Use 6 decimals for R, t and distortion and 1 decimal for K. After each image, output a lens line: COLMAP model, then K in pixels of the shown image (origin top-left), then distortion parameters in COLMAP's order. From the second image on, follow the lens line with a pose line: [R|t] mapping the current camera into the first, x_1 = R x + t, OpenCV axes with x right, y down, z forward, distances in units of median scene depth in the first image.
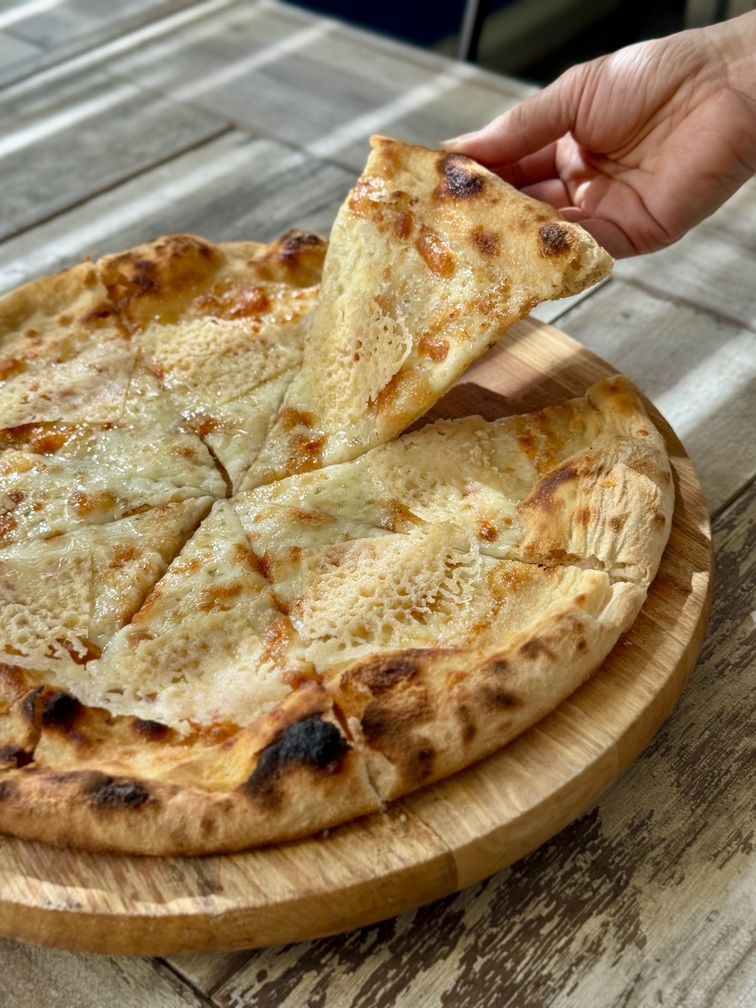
lens RADIAL K [[1412.0, 0, 381.3], [0, 1412.0, 503.5], [0, 0, 1]] dist [0.117723, 0.000000]
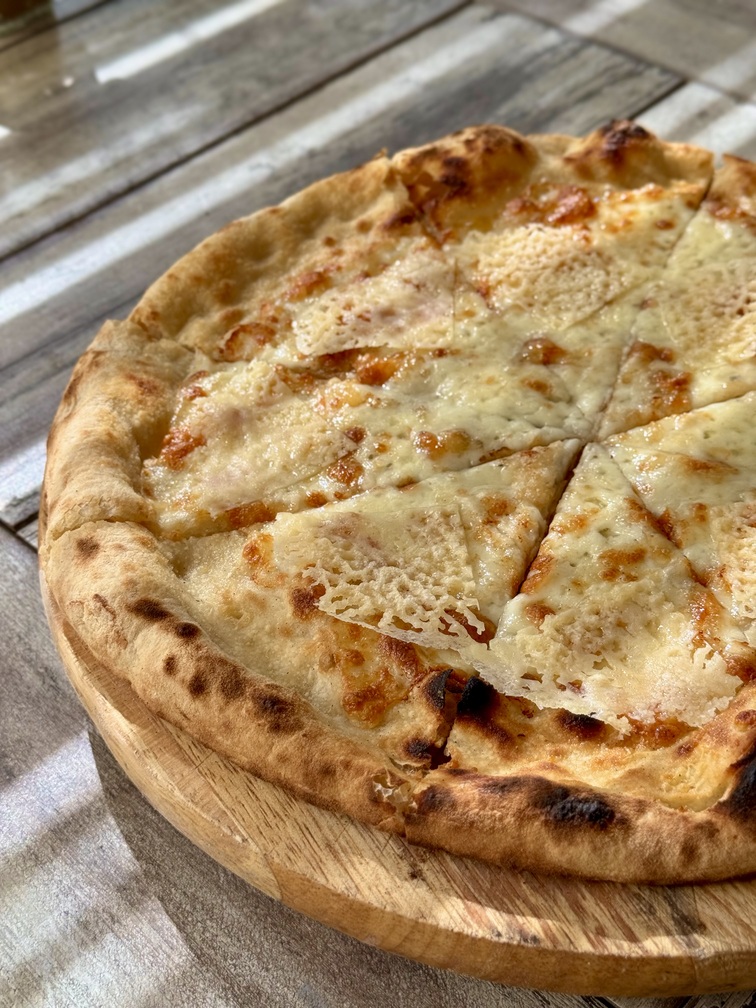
lens RADIAL K [[1412.0, 0, 374.7], [0, 1412.0, 504.0], [0, 0, 1]] dist [0.117723, 0.000000]
pose [[0.999760, 0.019153, -0.010628, -0.247959], [-0.018295, 0.996966, 0.075663, -0.030338], [0.012045, -0.075450, 0.997077, 0.146945]]
